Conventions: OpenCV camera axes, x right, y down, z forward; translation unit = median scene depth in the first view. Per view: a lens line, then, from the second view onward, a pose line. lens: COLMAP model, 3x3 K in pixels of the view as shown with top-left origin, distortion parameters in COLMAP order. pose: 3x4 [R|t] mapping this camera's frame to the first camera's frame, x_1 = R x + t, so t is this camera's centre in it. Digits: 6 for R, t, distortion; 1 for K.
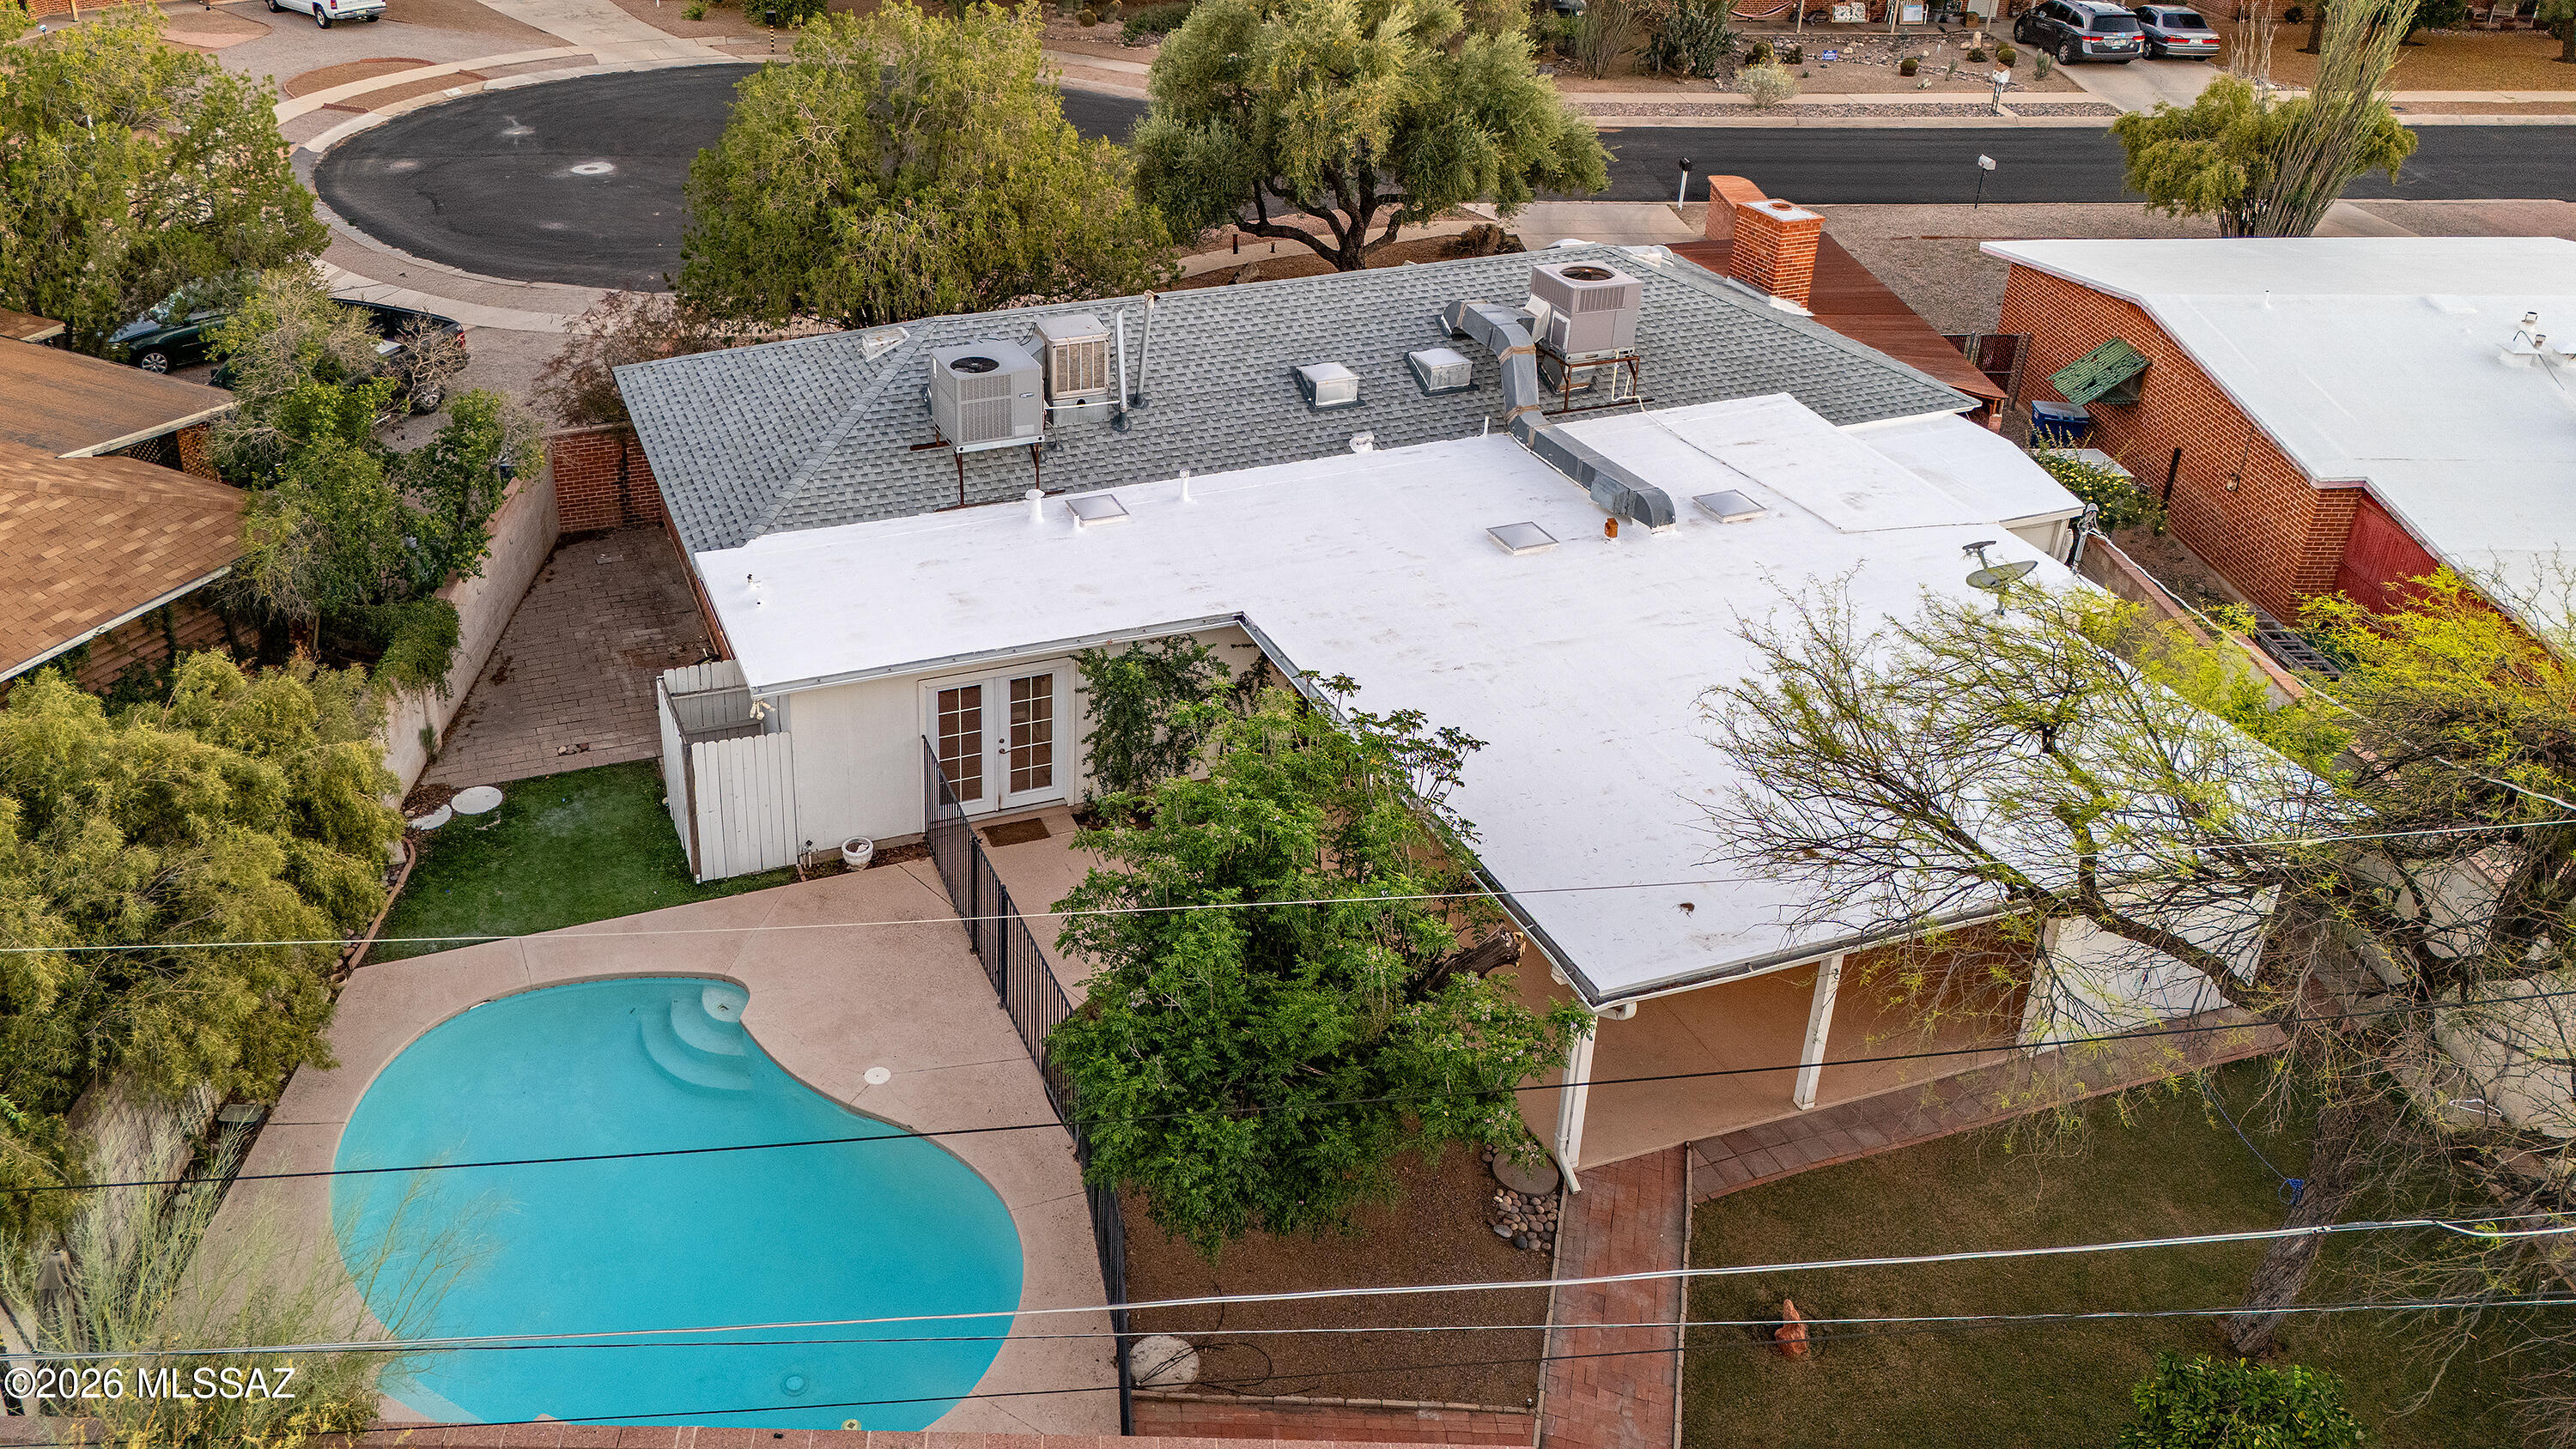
lens RADIAL K [[2081.8, 0, 1284.1], [0, 2081.8, 719.2], [0, 0, 1]] dist [-0.007475, -0.001821]
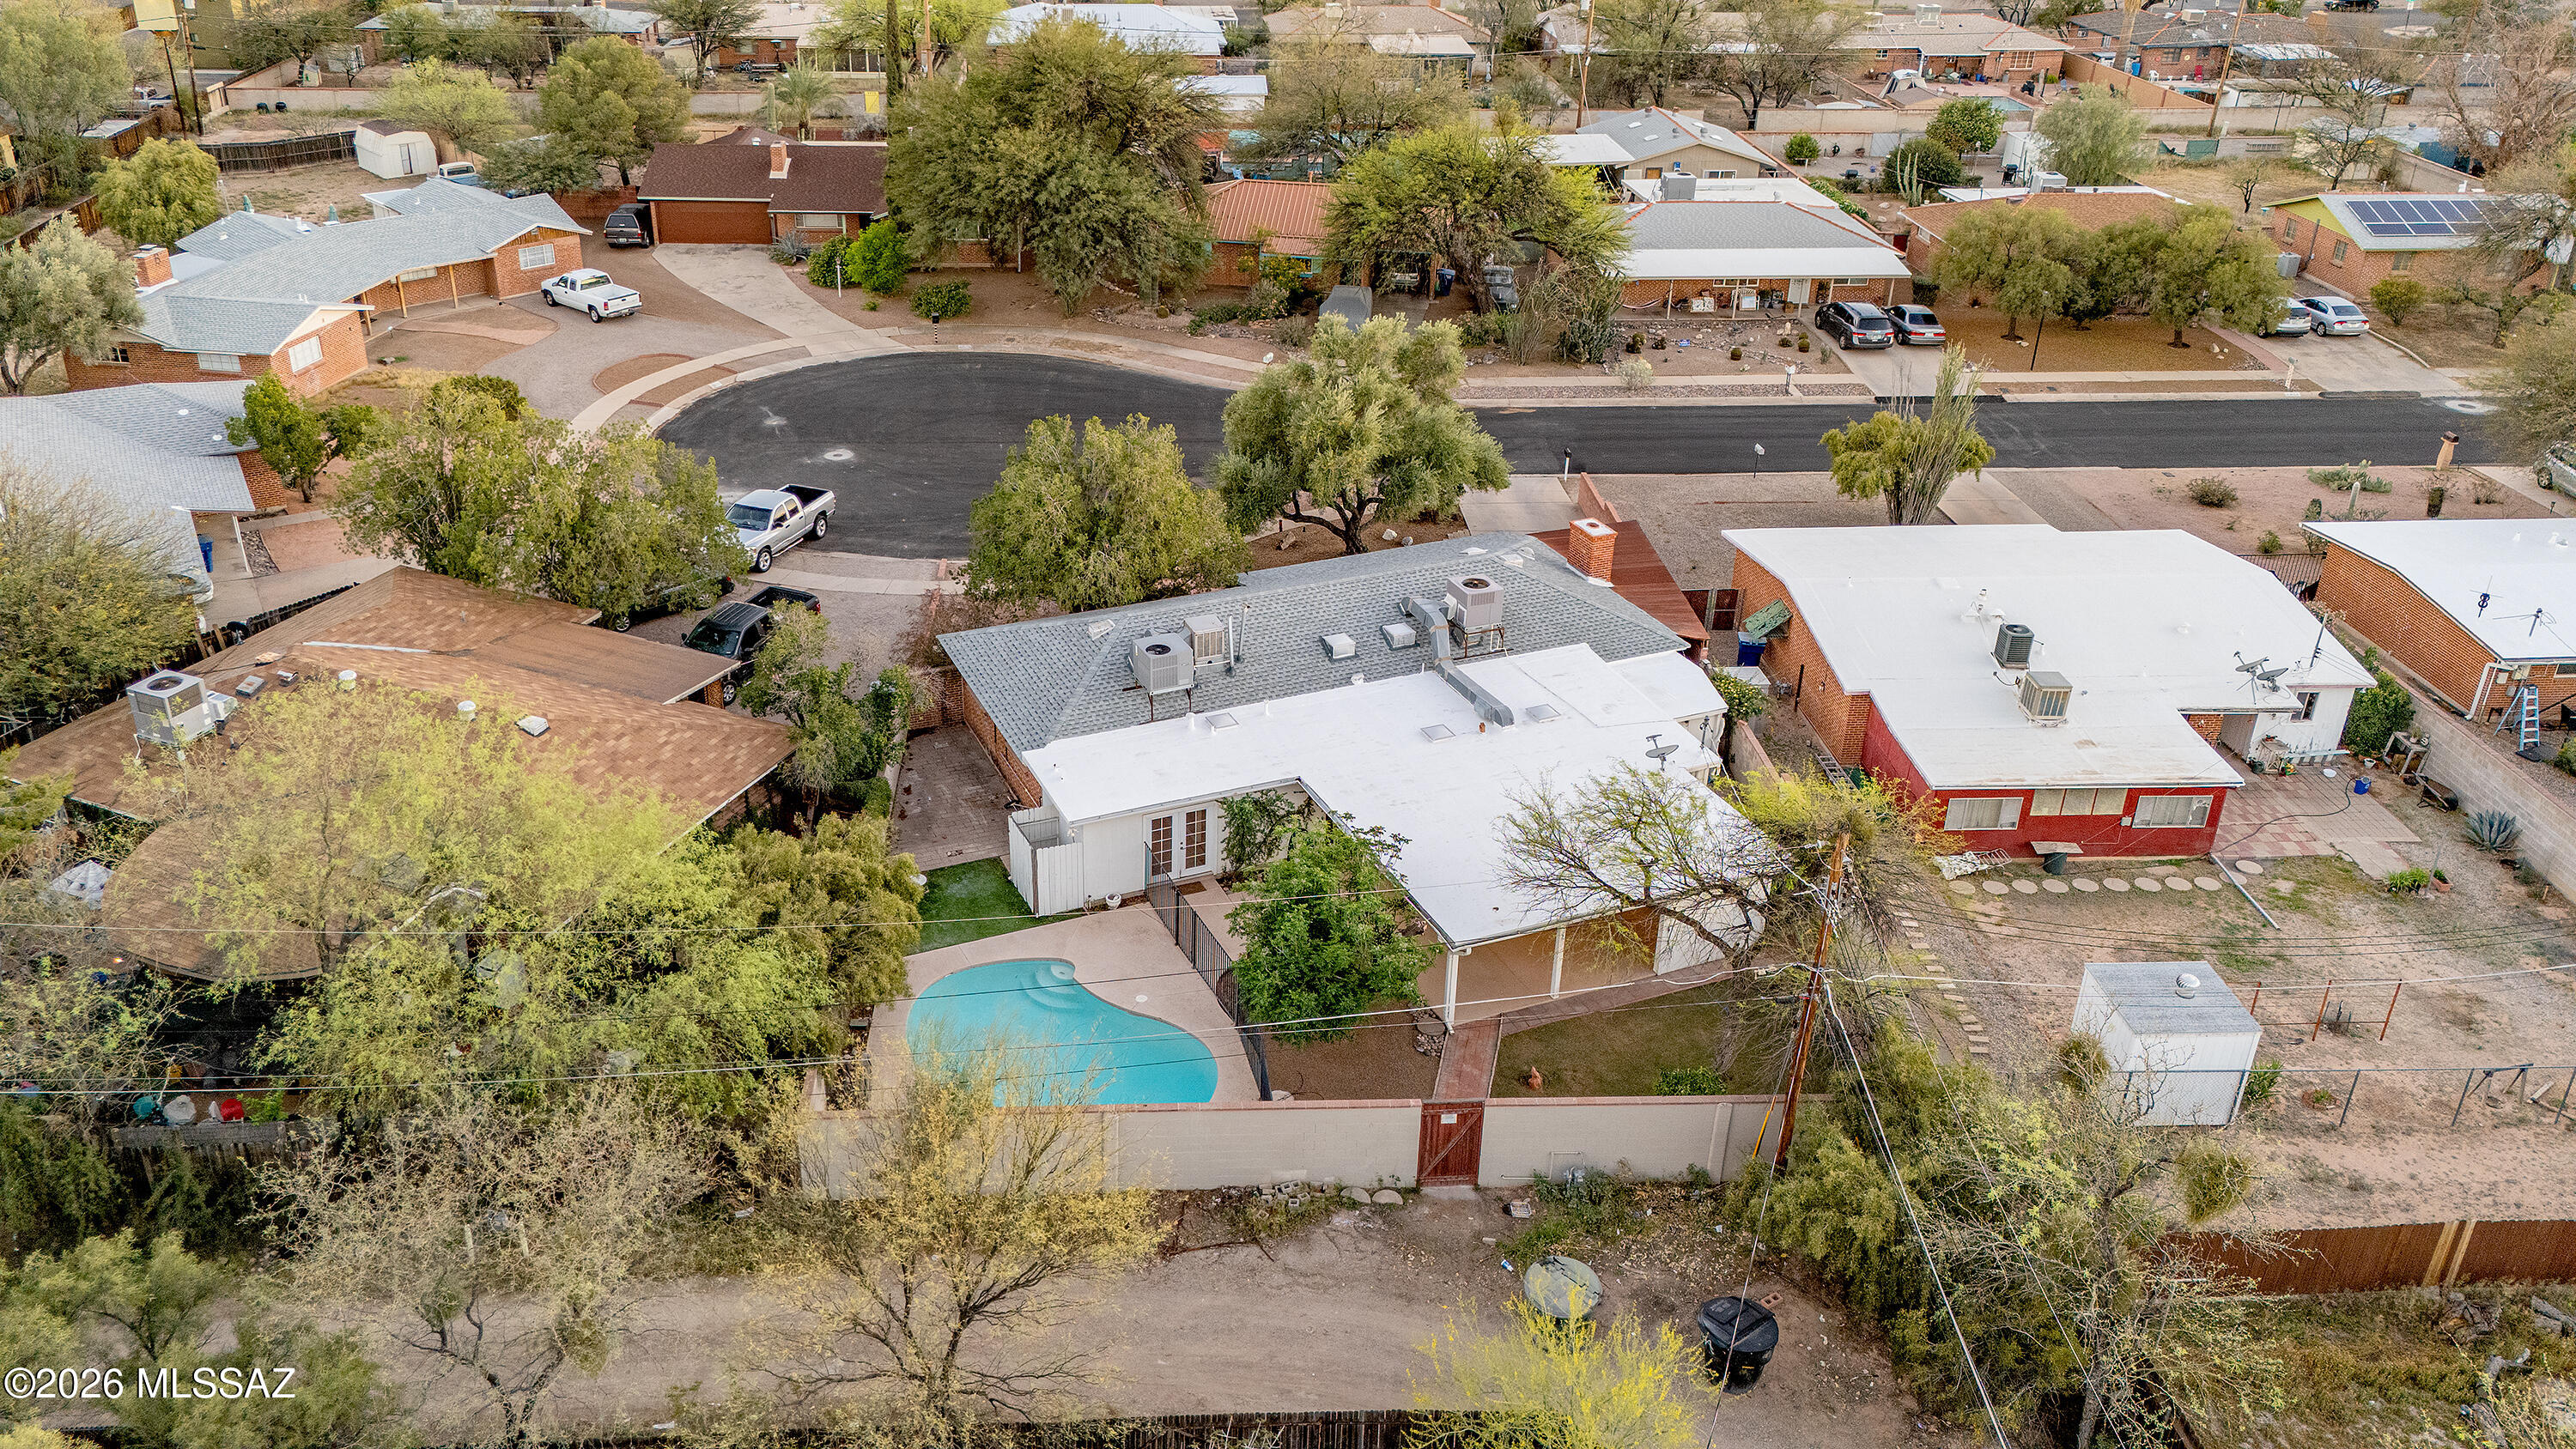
lens RADIAL K [[1840.2, 0, 1375.6], [0, 1840.2, 662.9], [0, 0, 1]] dist [0.046208, -0.000155]
pose [[0.999083, -0.022923, 0.036163, -0.007152], [0.025589, 0.996851, -0.075055, -0.022133], [-0.034329, 0.075911, 0.996523, -0.712568]]
